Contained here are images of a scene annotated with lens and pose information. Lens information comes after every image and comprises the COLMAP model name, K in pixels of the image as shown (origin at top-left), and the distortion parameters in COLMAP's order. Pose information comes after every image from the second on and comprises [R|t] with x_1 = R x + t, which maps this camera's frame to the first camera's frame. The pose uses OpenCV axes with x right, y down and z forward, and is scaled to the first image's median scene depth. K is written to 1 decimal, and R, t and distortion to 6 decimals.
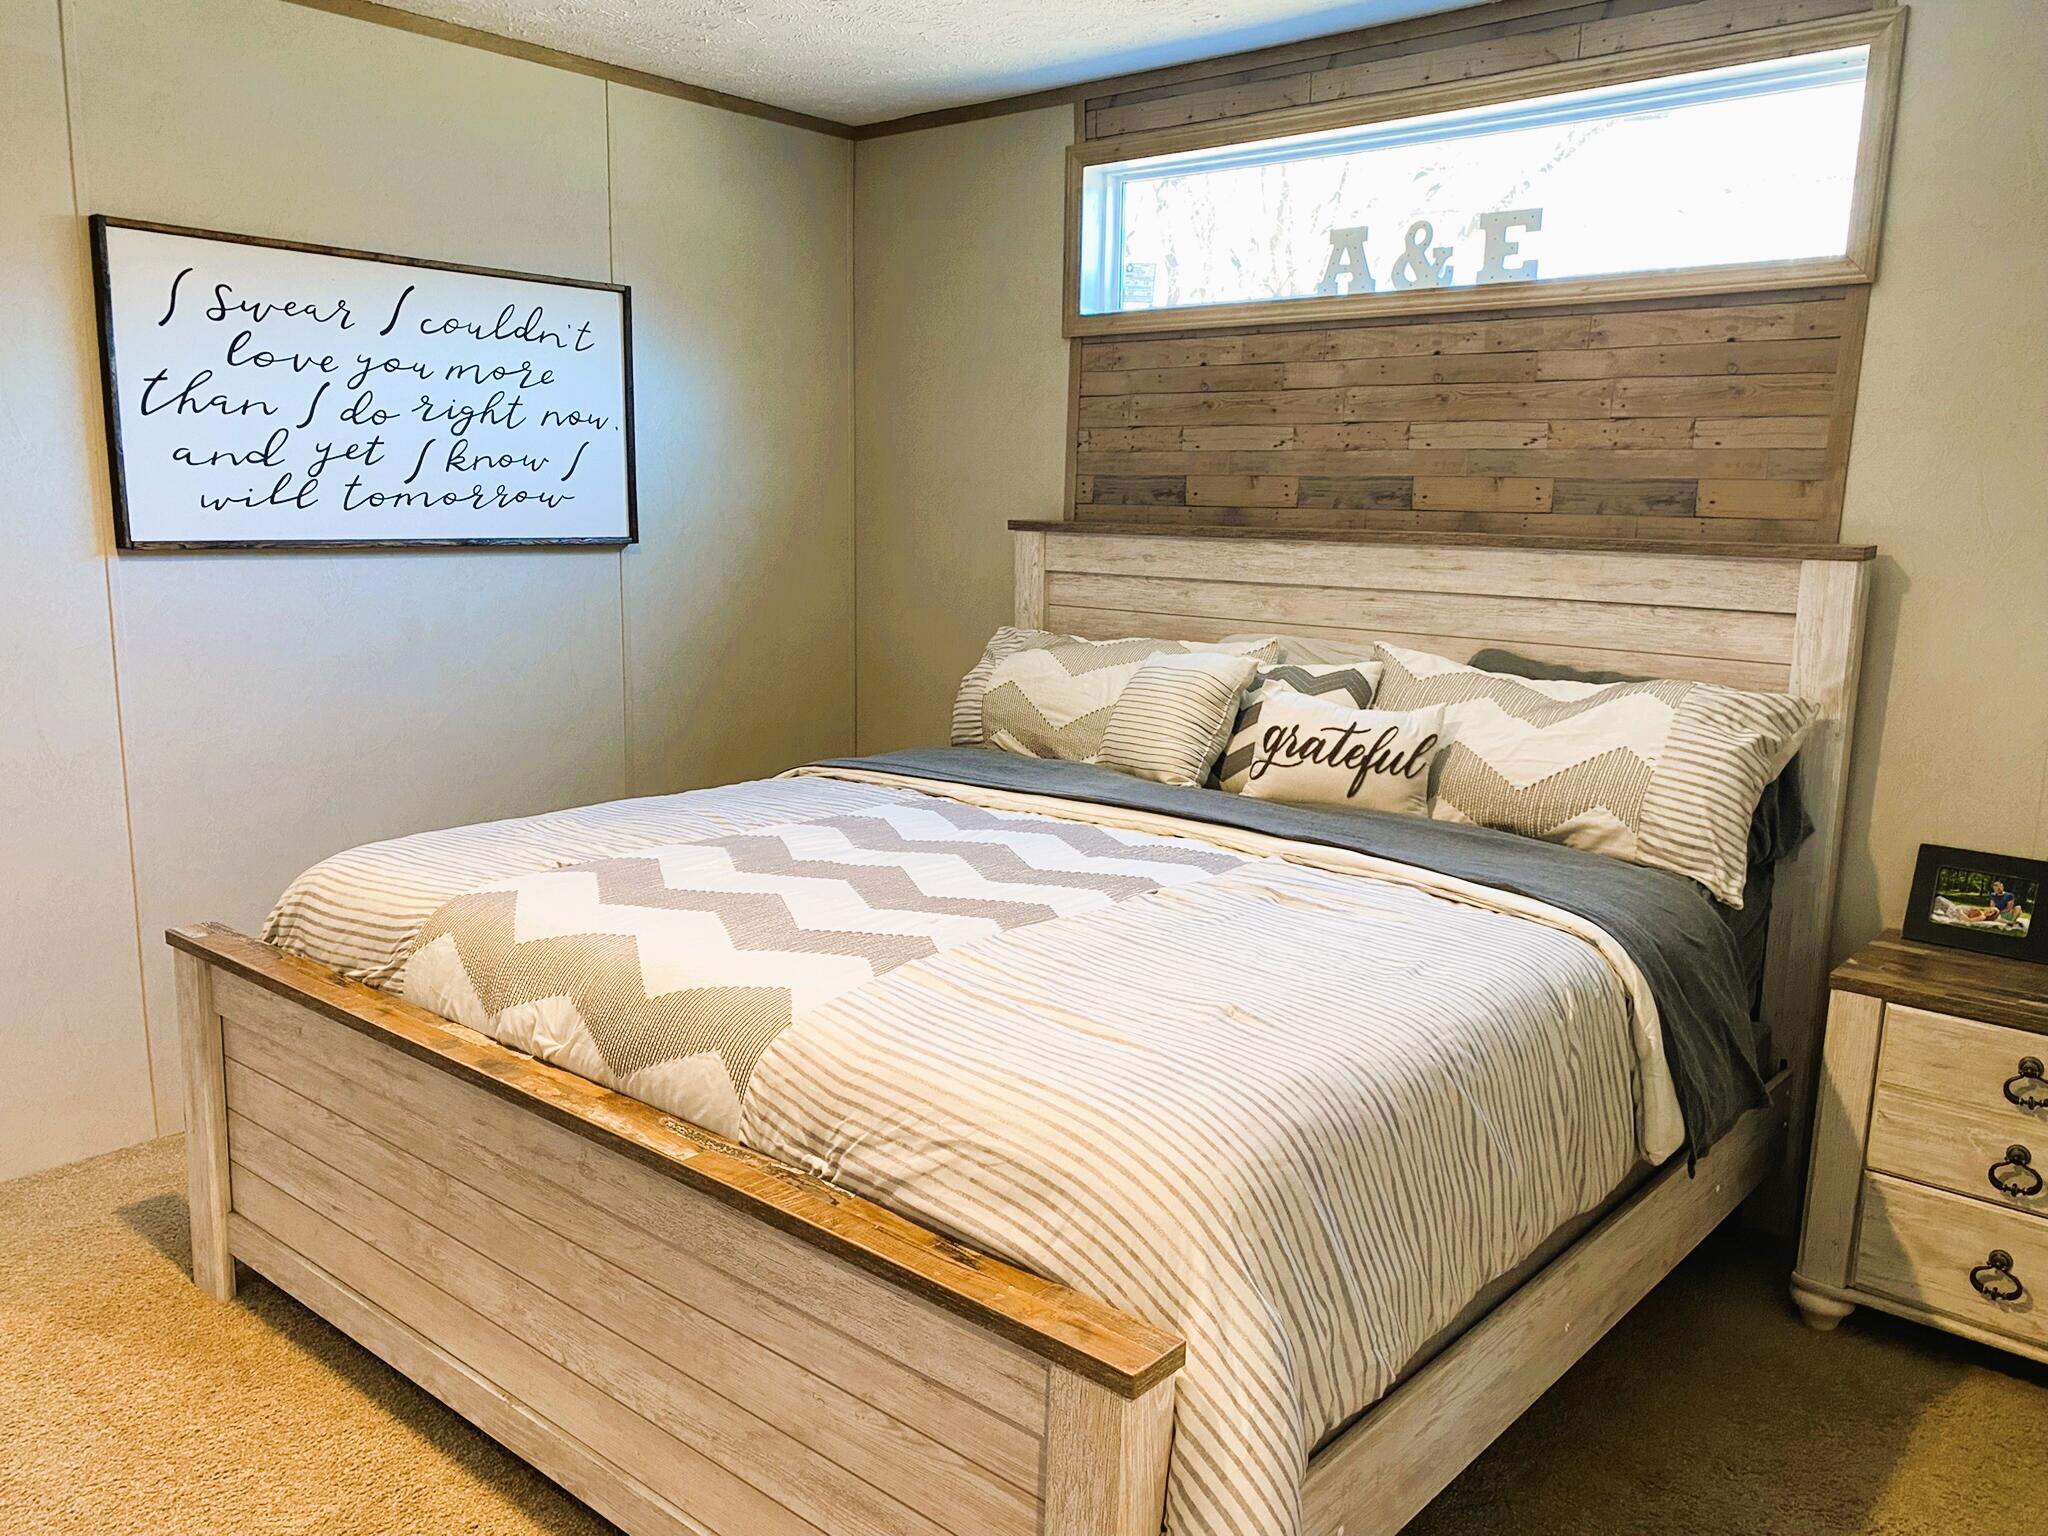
lens RADIAL K [[1564.3, 0, 1023.0], [0, 1564.3, 770.5], [0, 0, 1]] dist [0.027209, -0.024376]
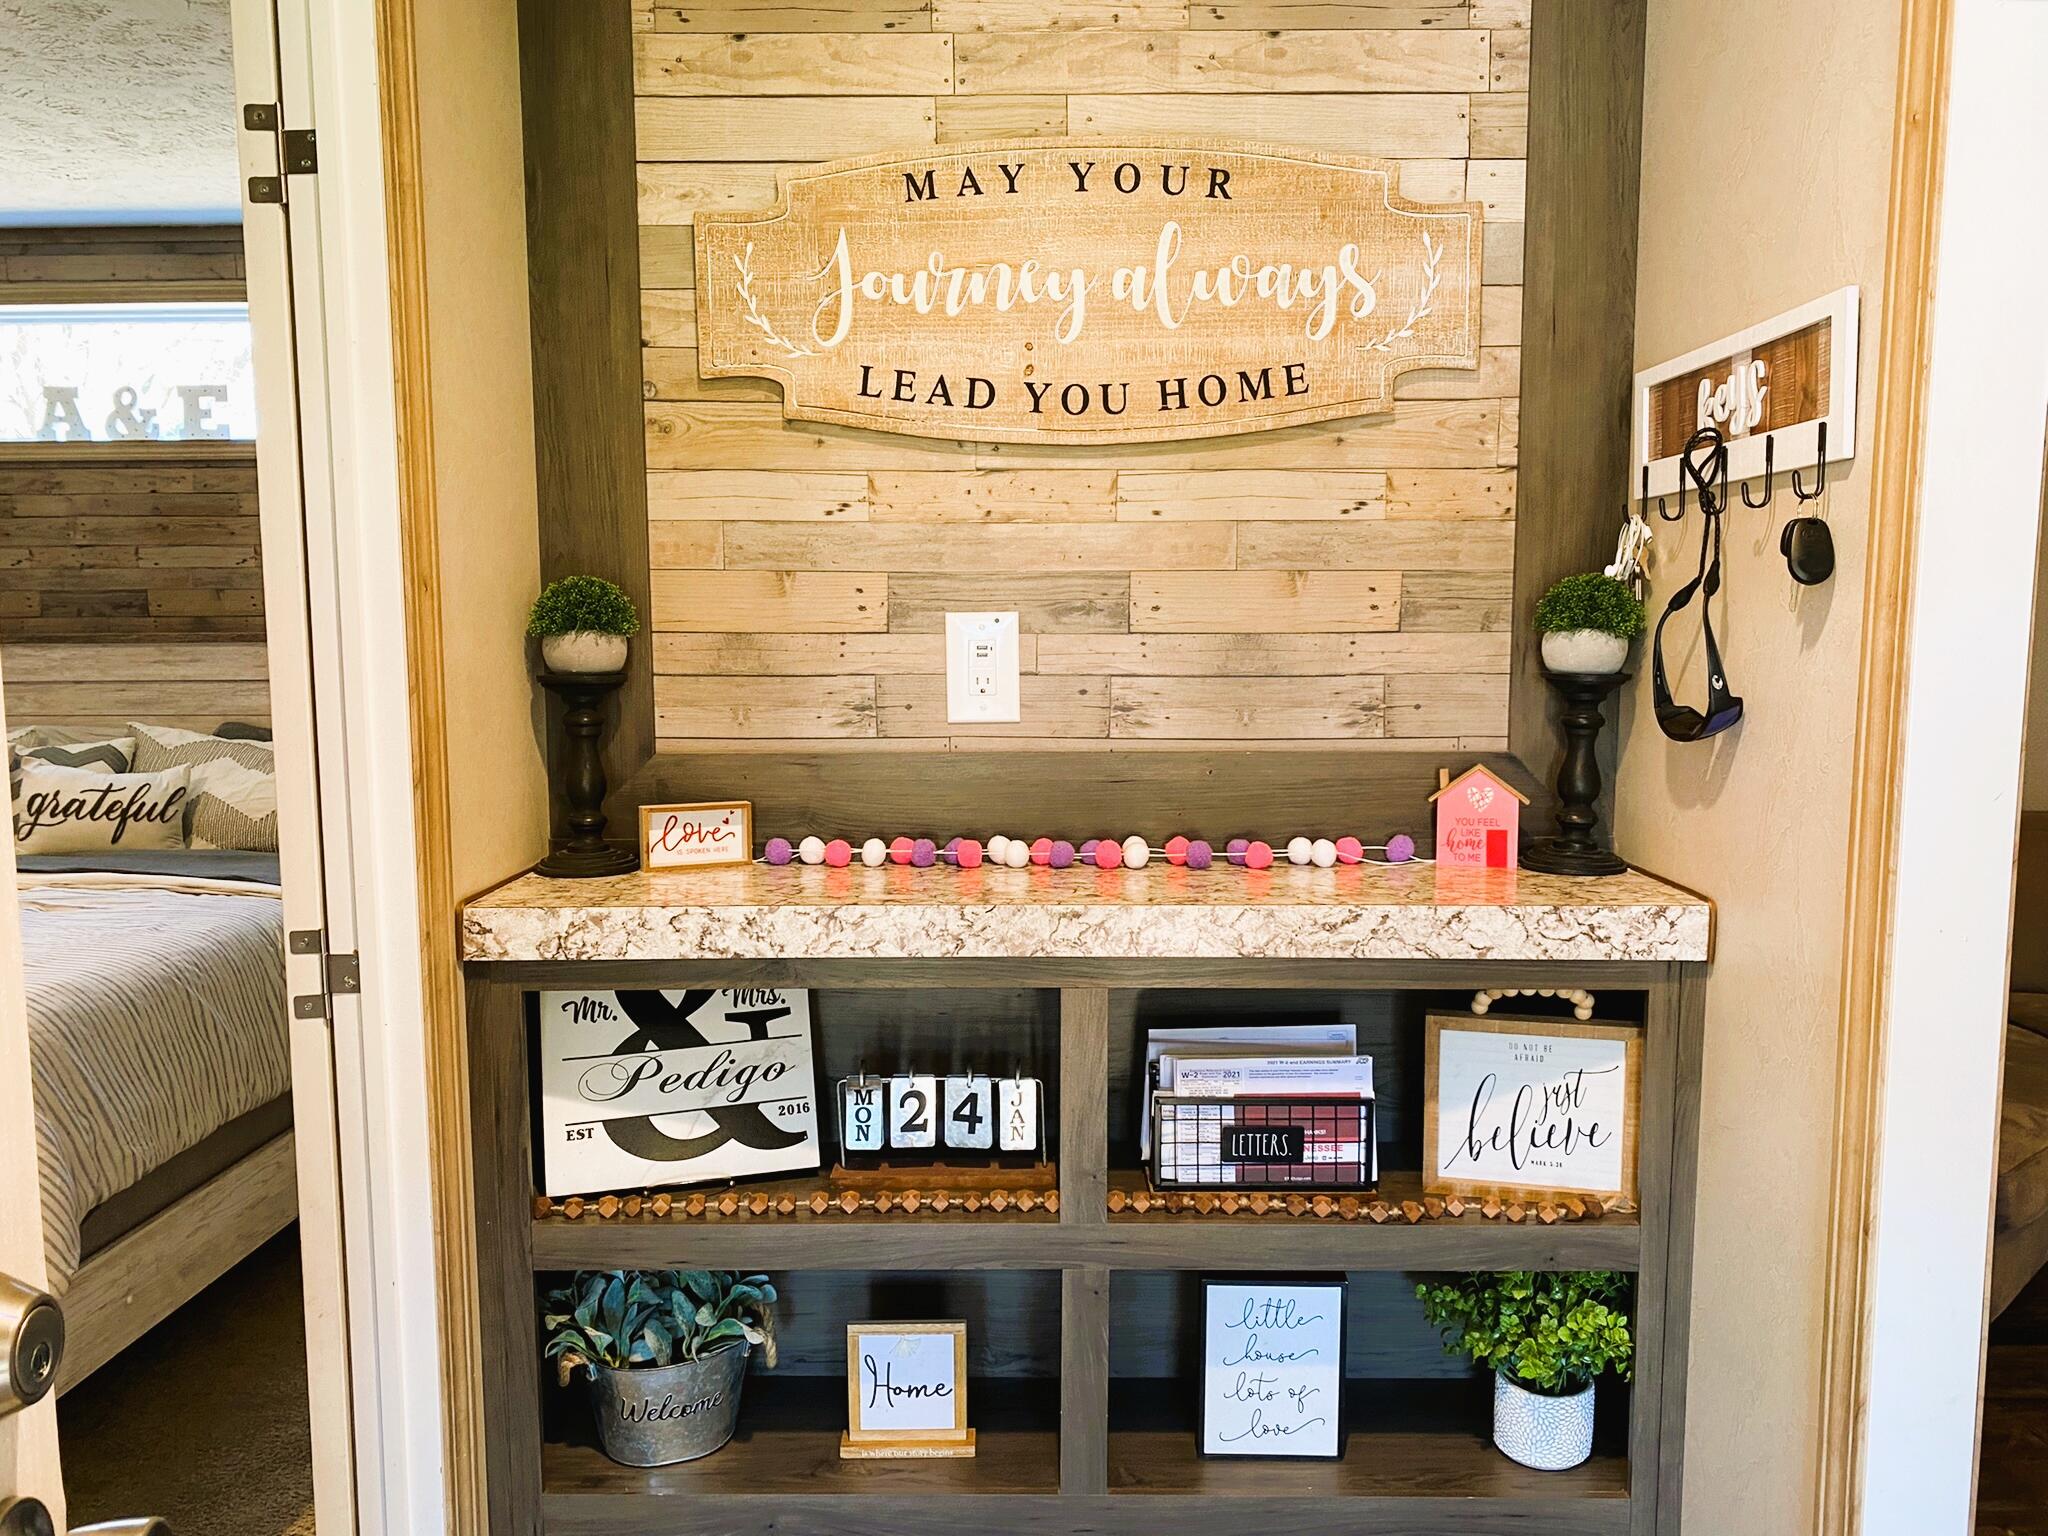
lens RADIAL K [[1564.3, 0, 1033.2], [0, 1564.3, 802.2], [0, 0, 1]] dist [0.027209, -0.024376]
pose [[0.764077, -0.096223, 0.637909, -0.026081], [0.134253, 0.990882, -0.011340, 0.091632], [-0.631001, 0.094306, 0.770029, -0.401947]]
